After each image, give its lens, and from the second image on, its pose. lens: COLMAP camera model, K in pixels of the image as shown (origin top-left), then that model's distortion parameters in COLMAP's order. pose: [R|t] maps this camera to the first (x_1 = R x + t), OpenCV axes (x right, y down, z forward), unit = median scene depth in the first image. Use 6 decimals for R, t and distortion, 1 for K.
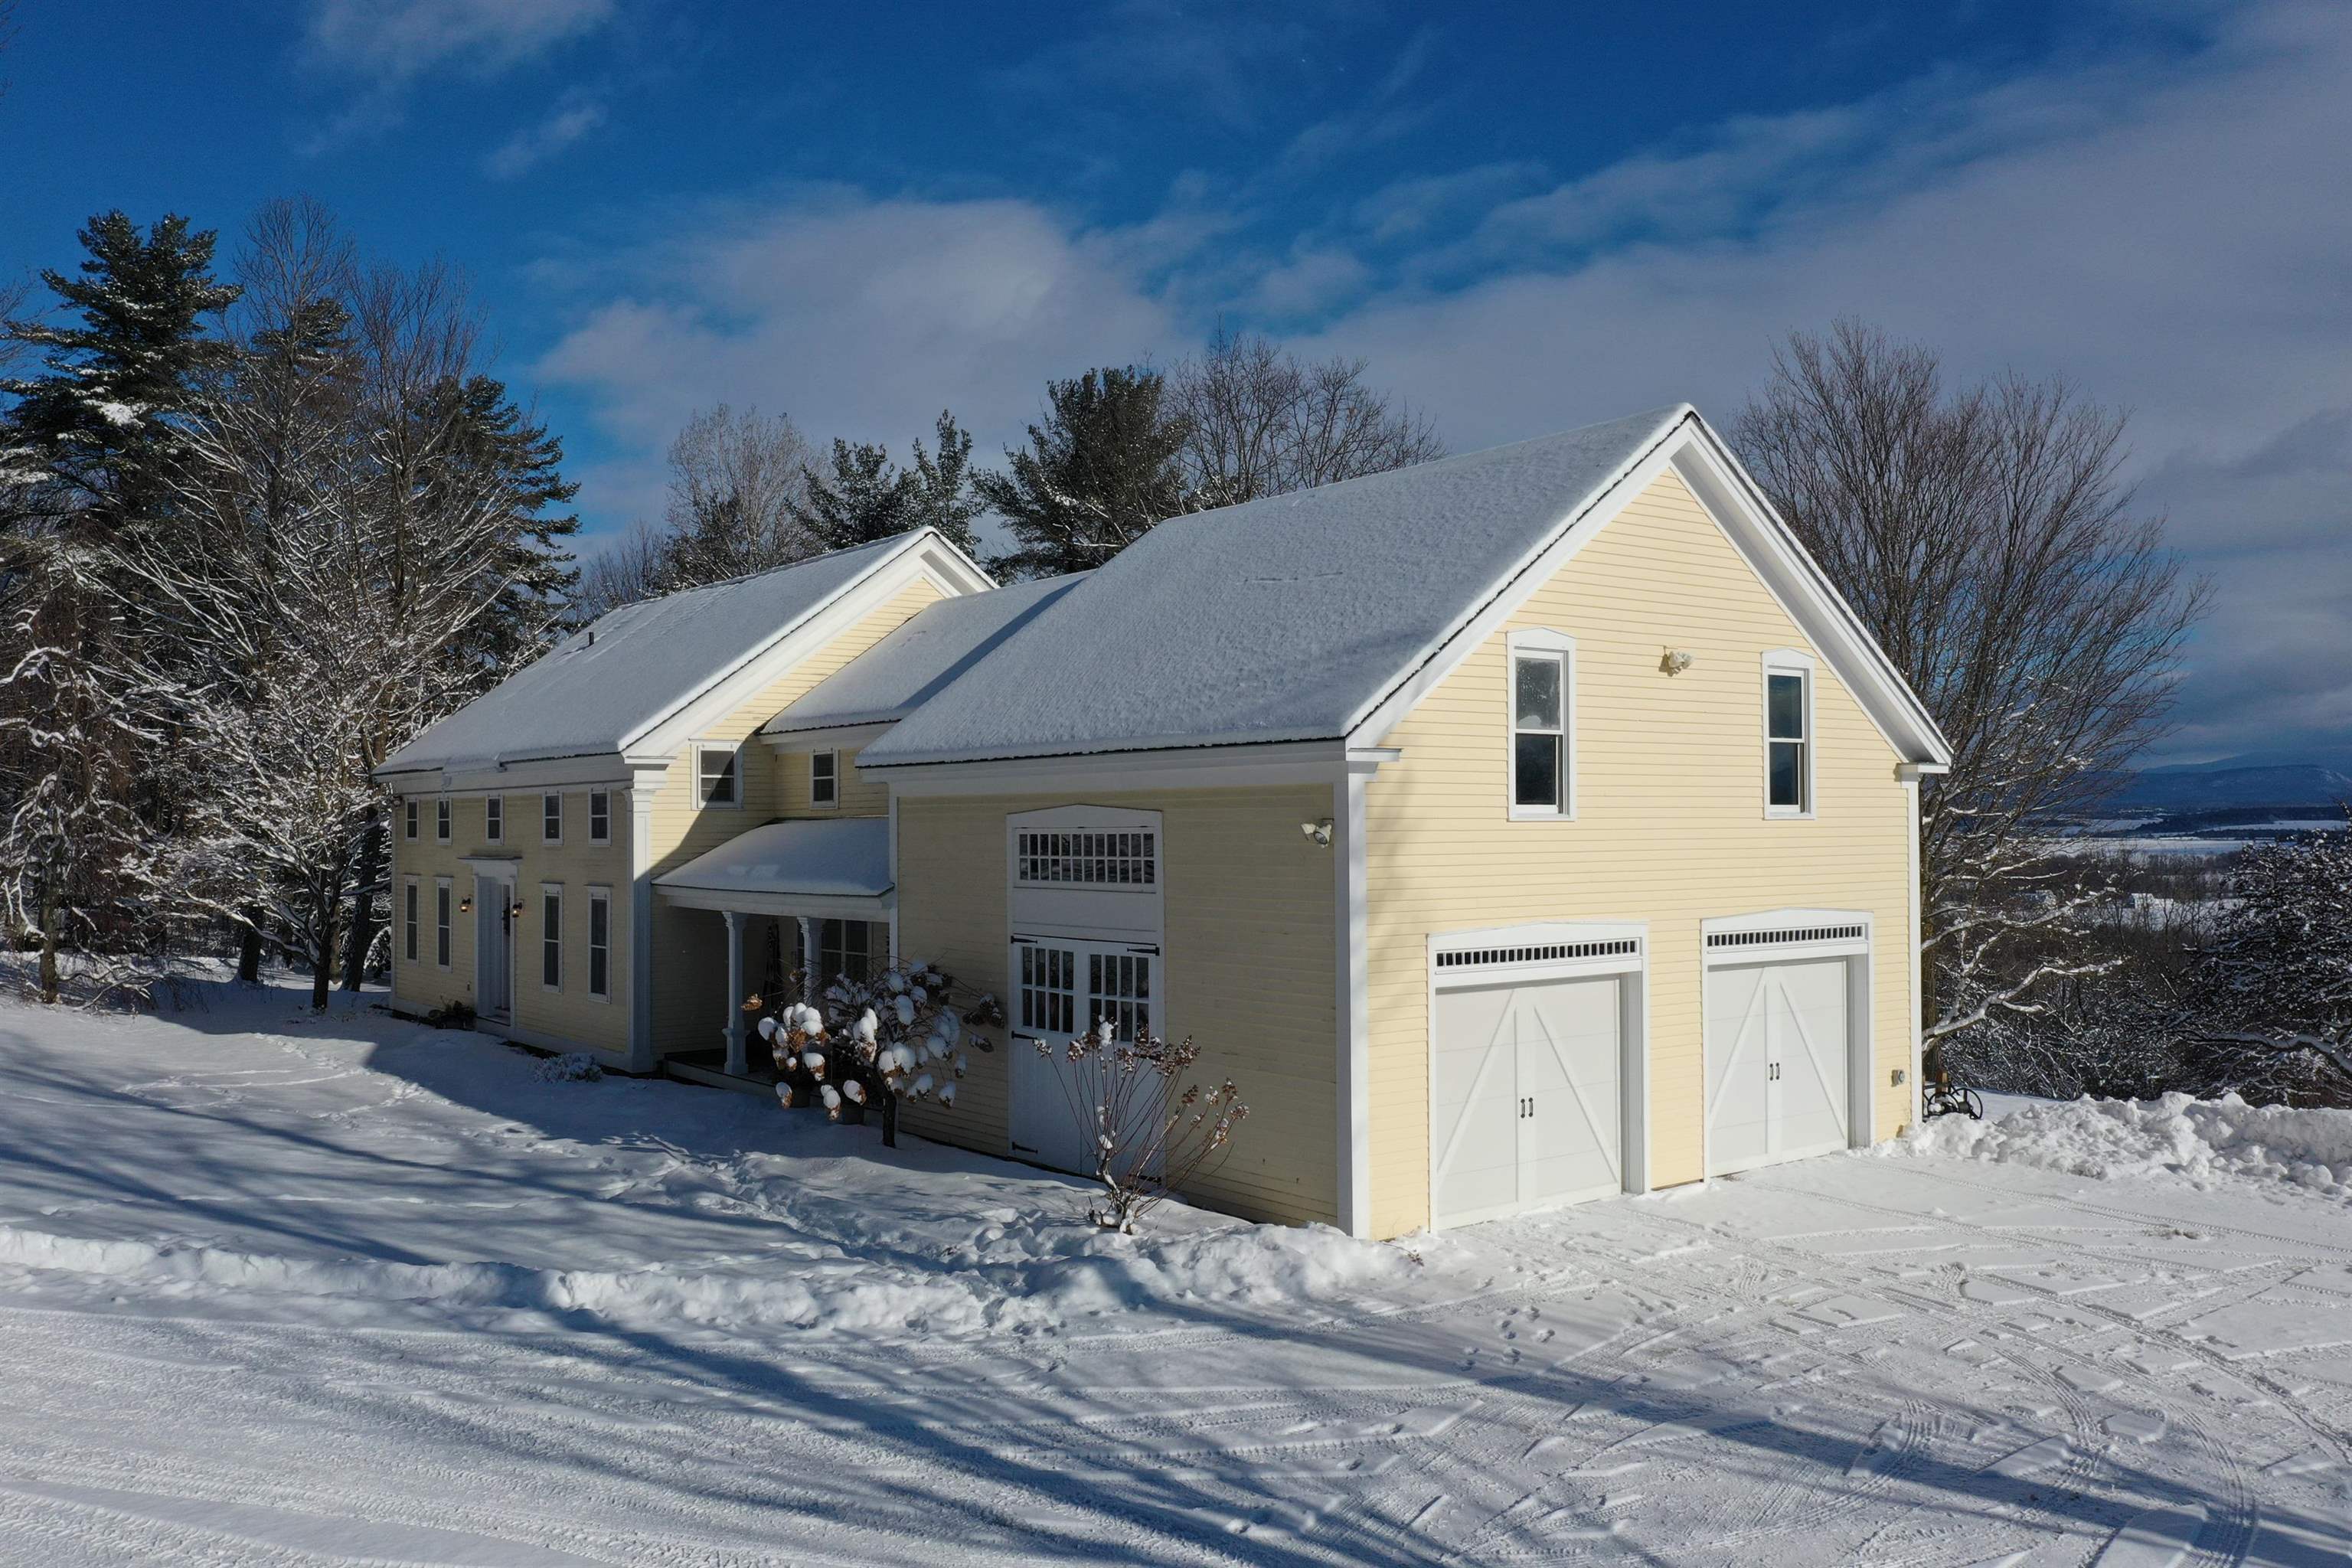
lens RADIAL K [[1883.4, 0, 1176.0], [0, 1883.4, 784.0], [0, 0, 1]] dist [0.005439, -0.003297]
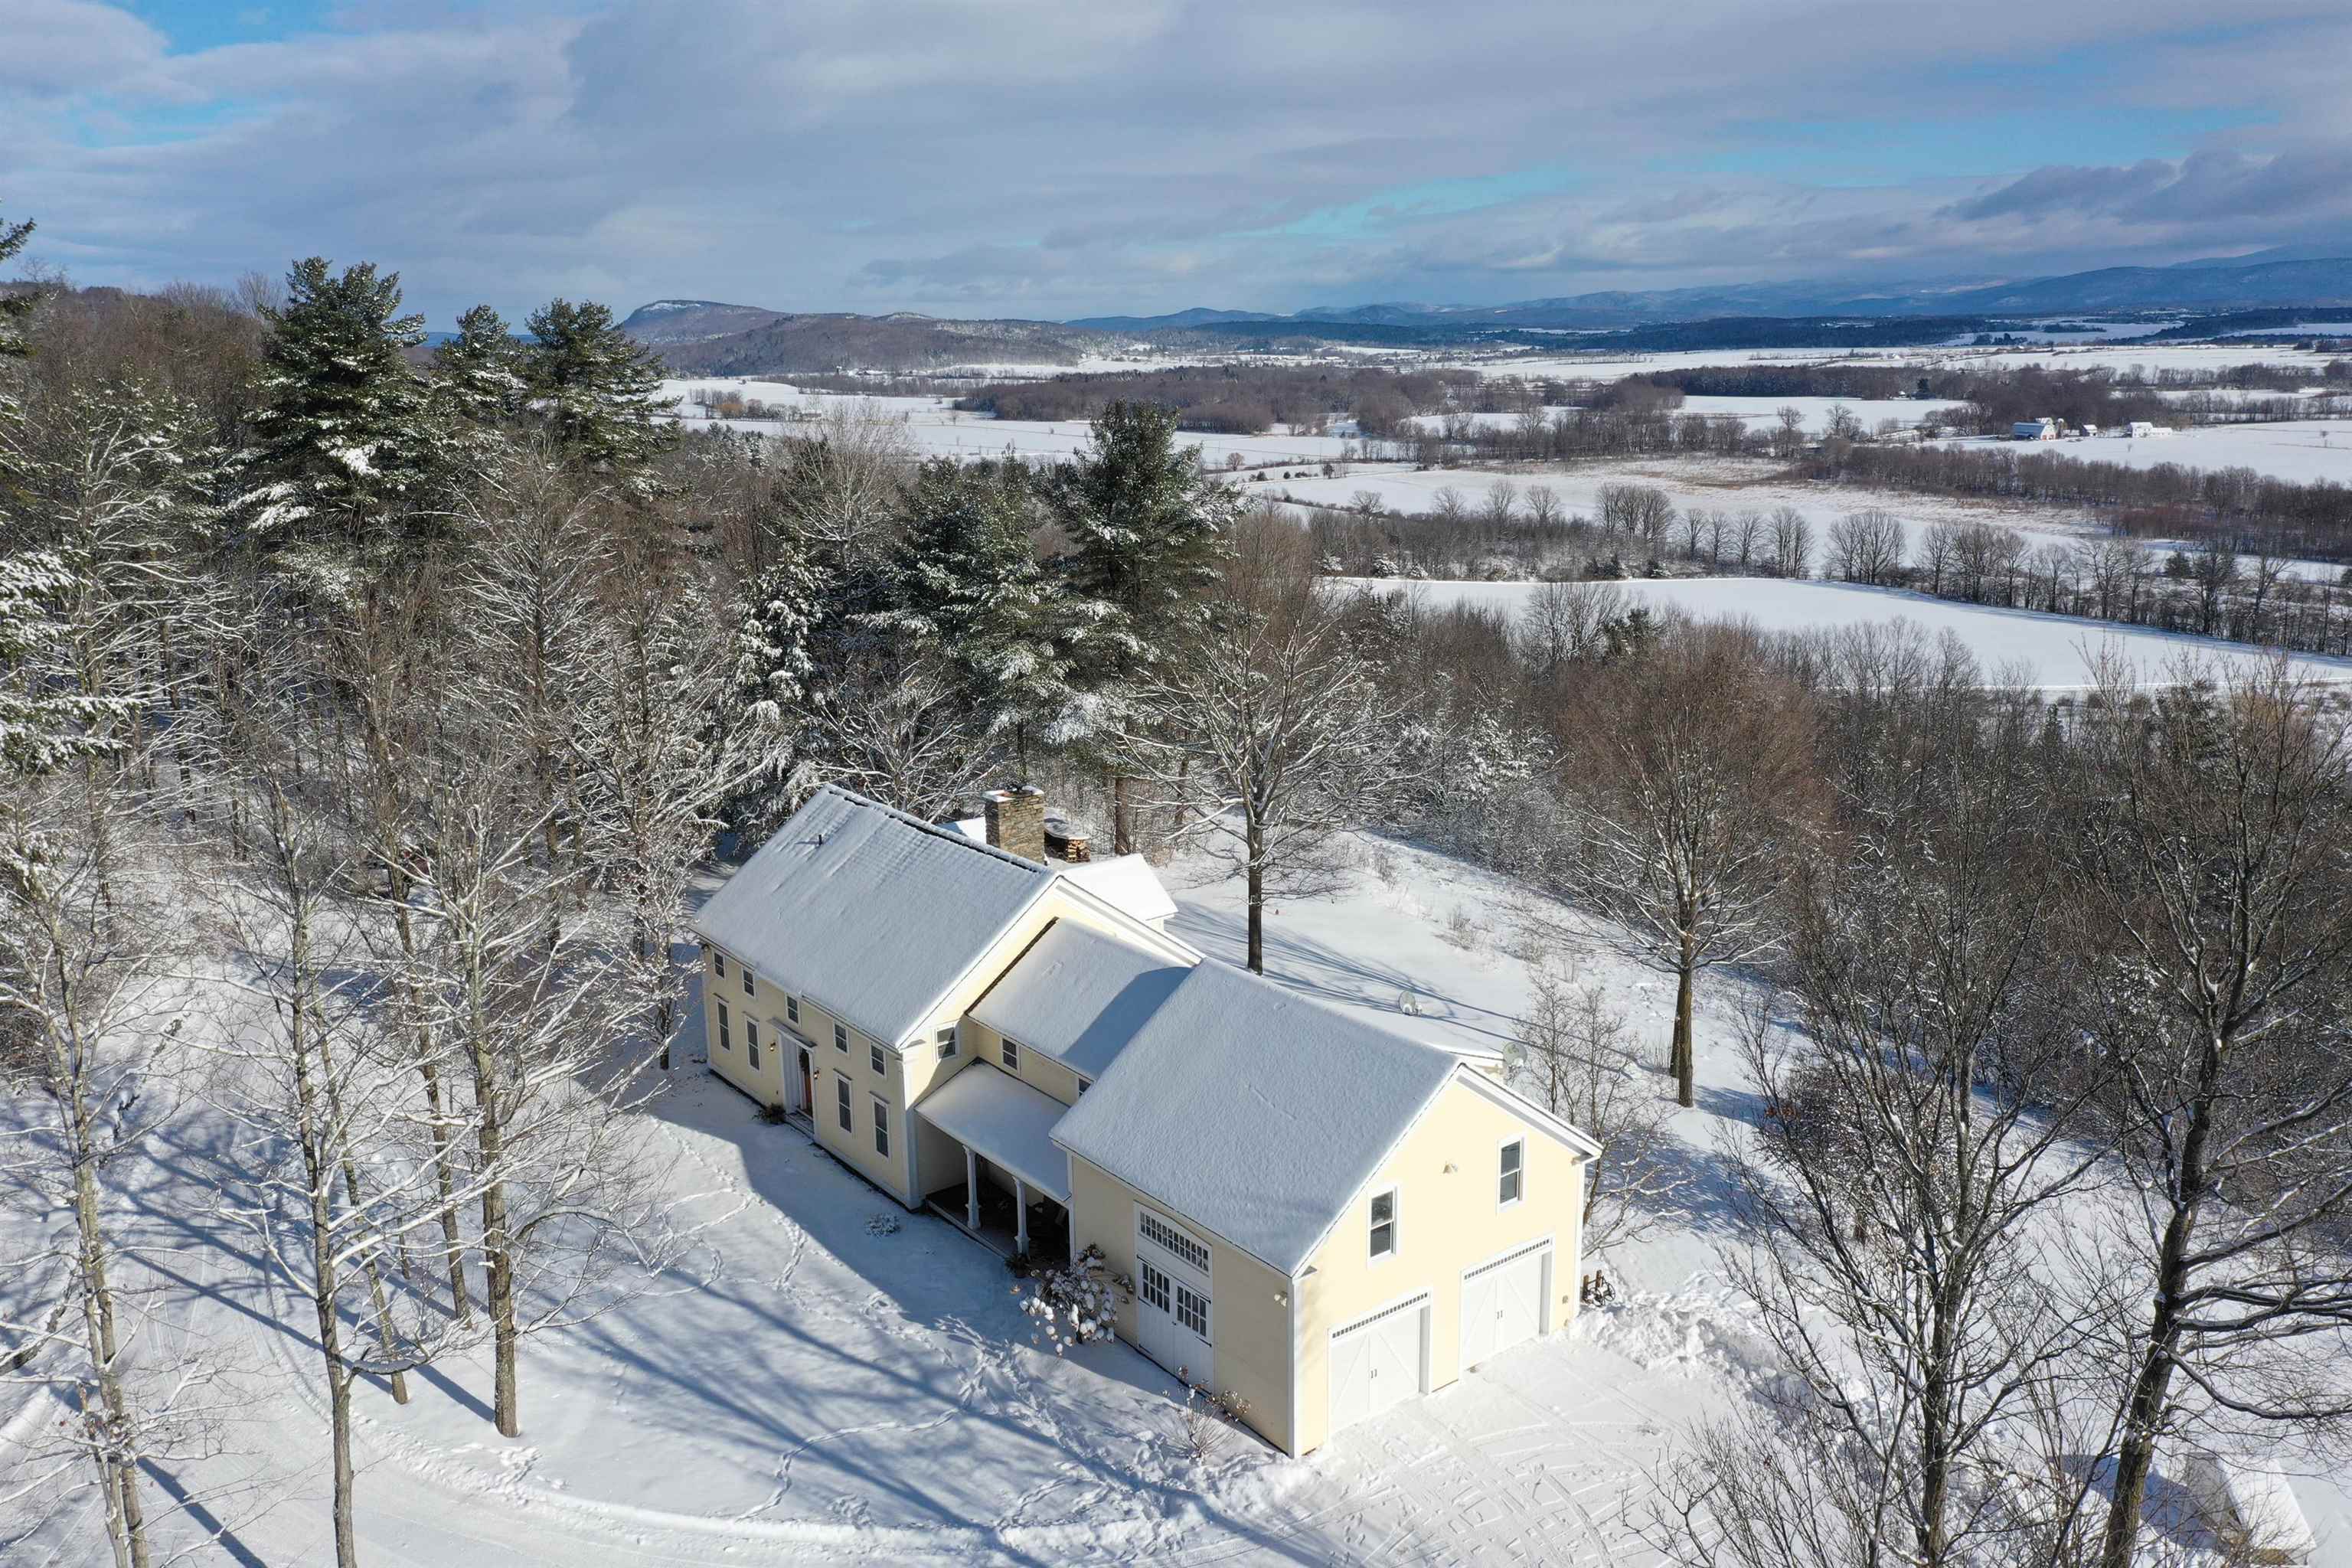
lens RADIAL K [[1883.4, 0, 1176.0], [0, 1883.4, 784.0], [0, 0, 1]] dist [0.005439, -0.003297]
pose [[0.999953, -0.009670, -0.000466, -0.039976], [0.009471, 0.967074, 0.254319, -0.995732], [-0.002009, -0.254311, 0.967120, -0.921516]]
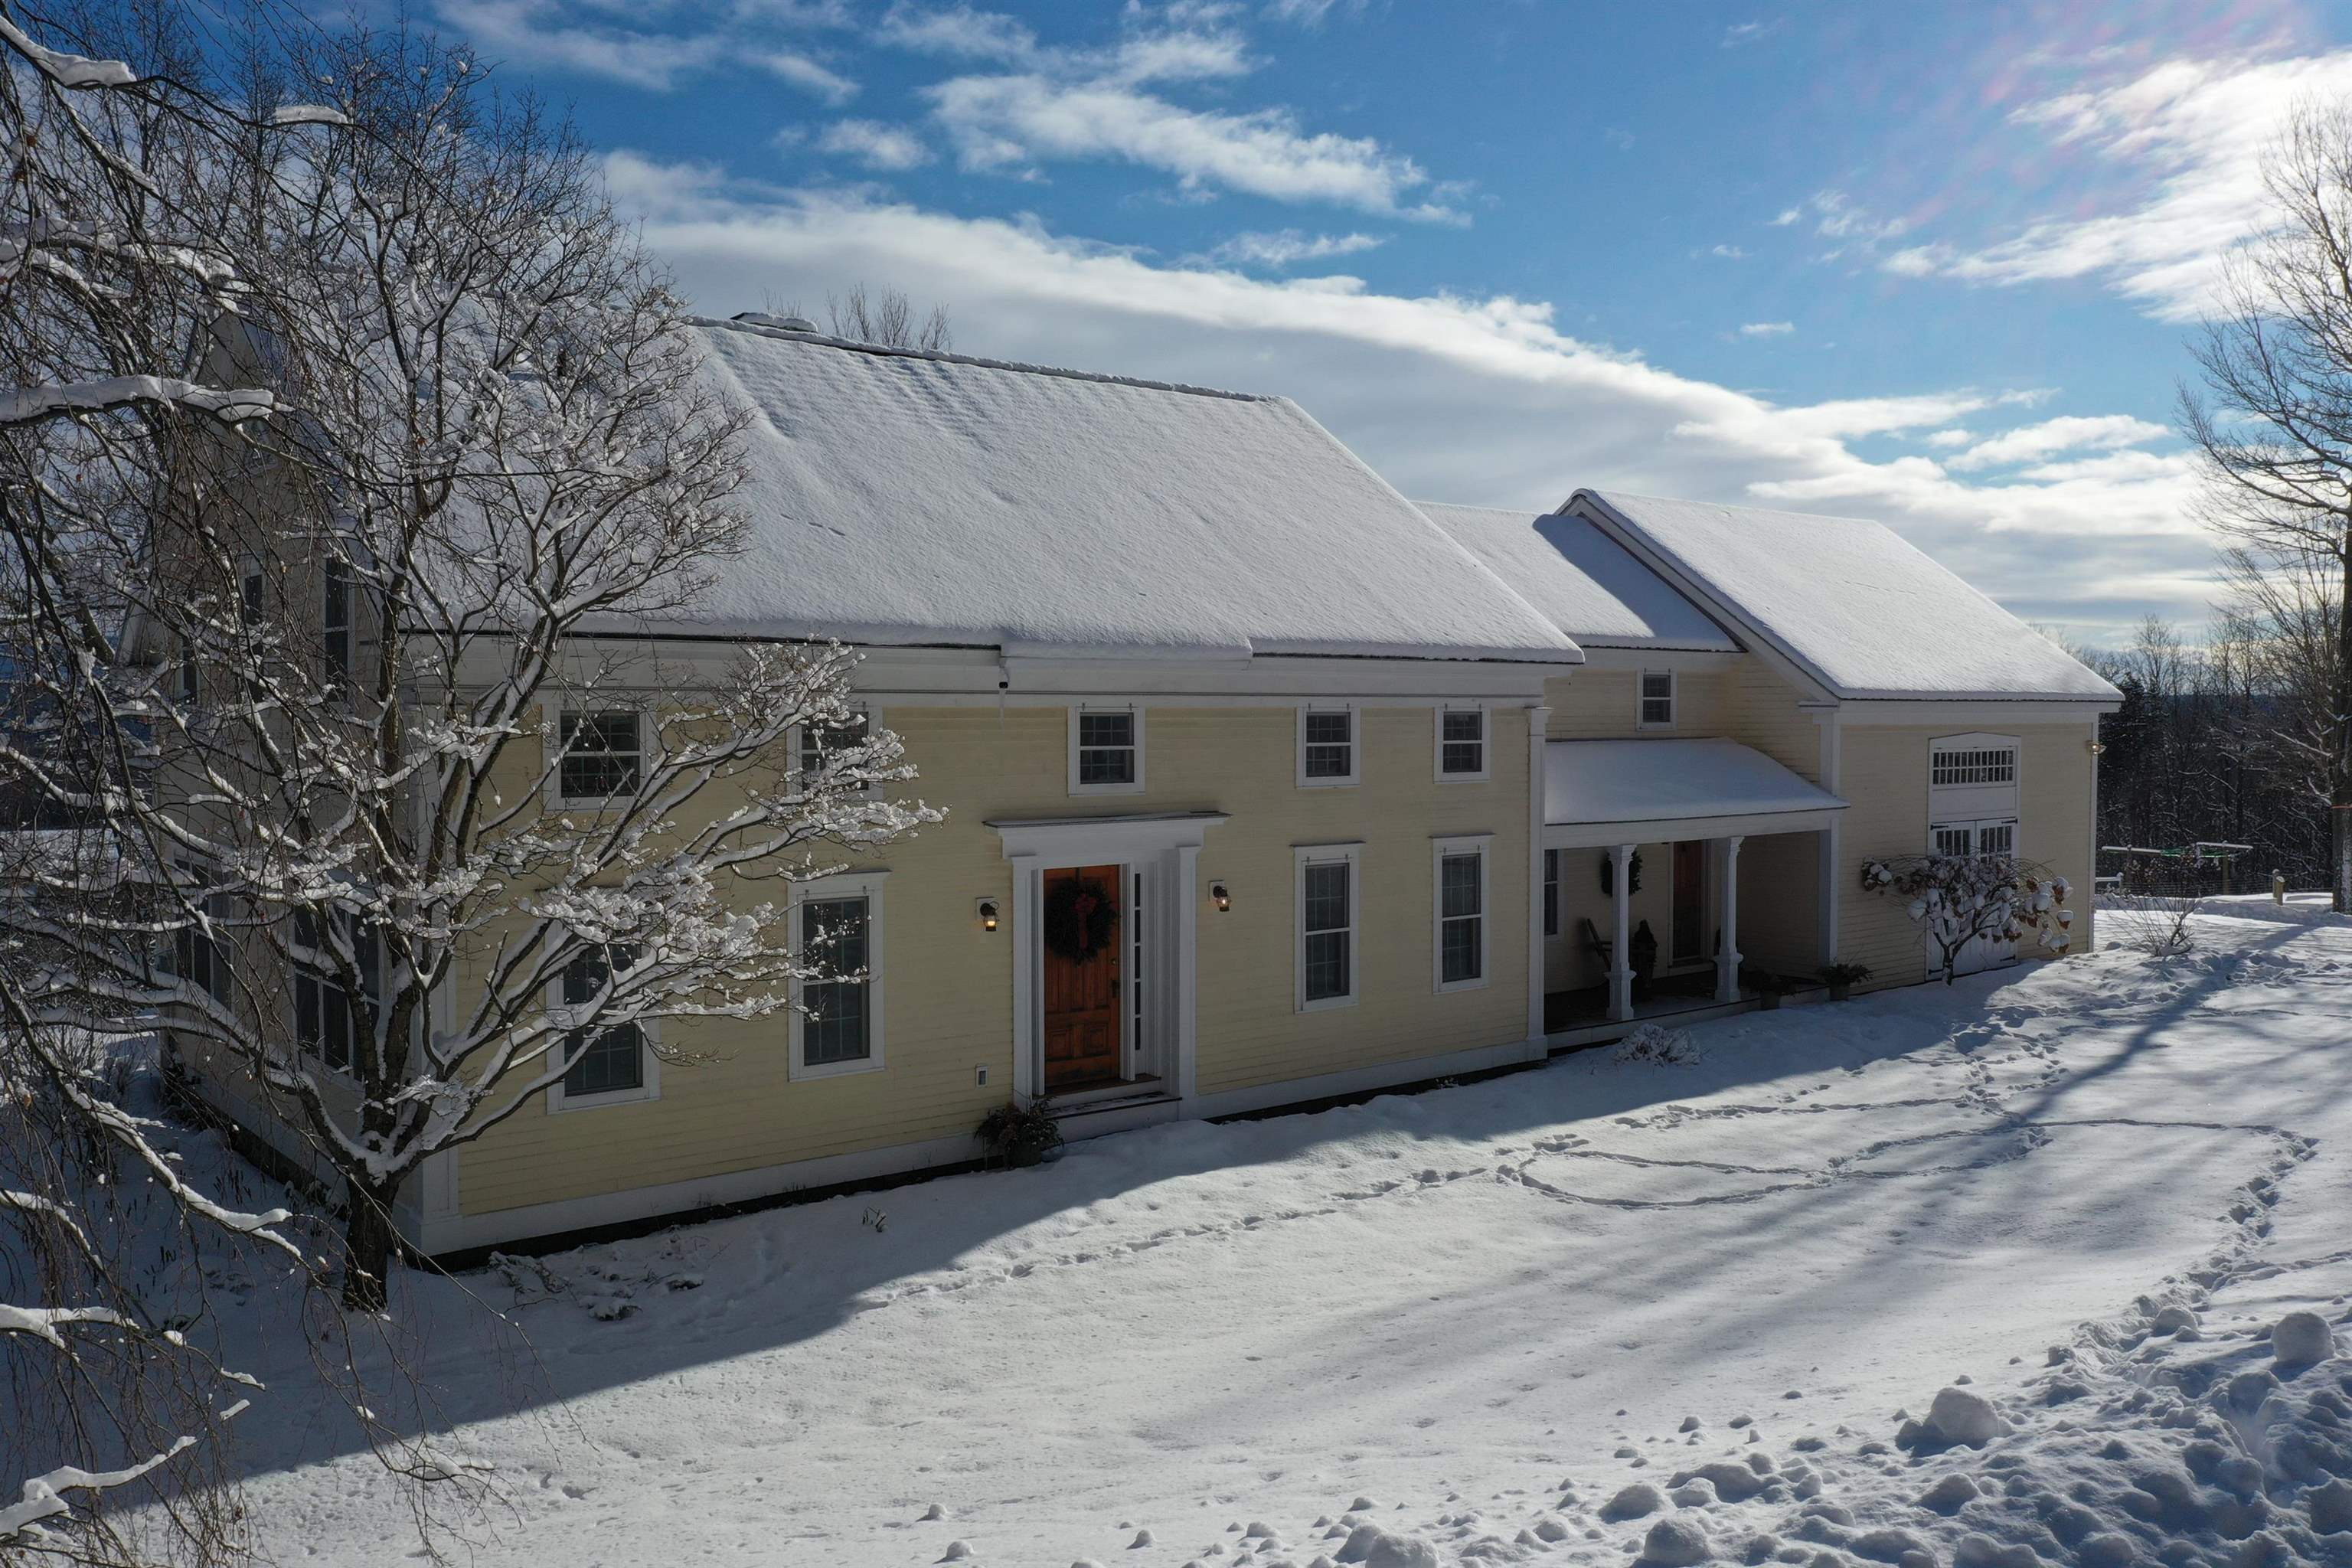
lens RADIAL K [[1883.4, 0, 1176.0], [0, 1883.4, 784.0], [0, 0, 1]] dist [0.005439, -0.003297]
pose [[-0.032706, -0.010818, 0.999406, -1.525132], [-0.004123, 0.999934, 0.010689, 0.038130], [-0.999457, -0.003771, -0.032748, 1.657646]]
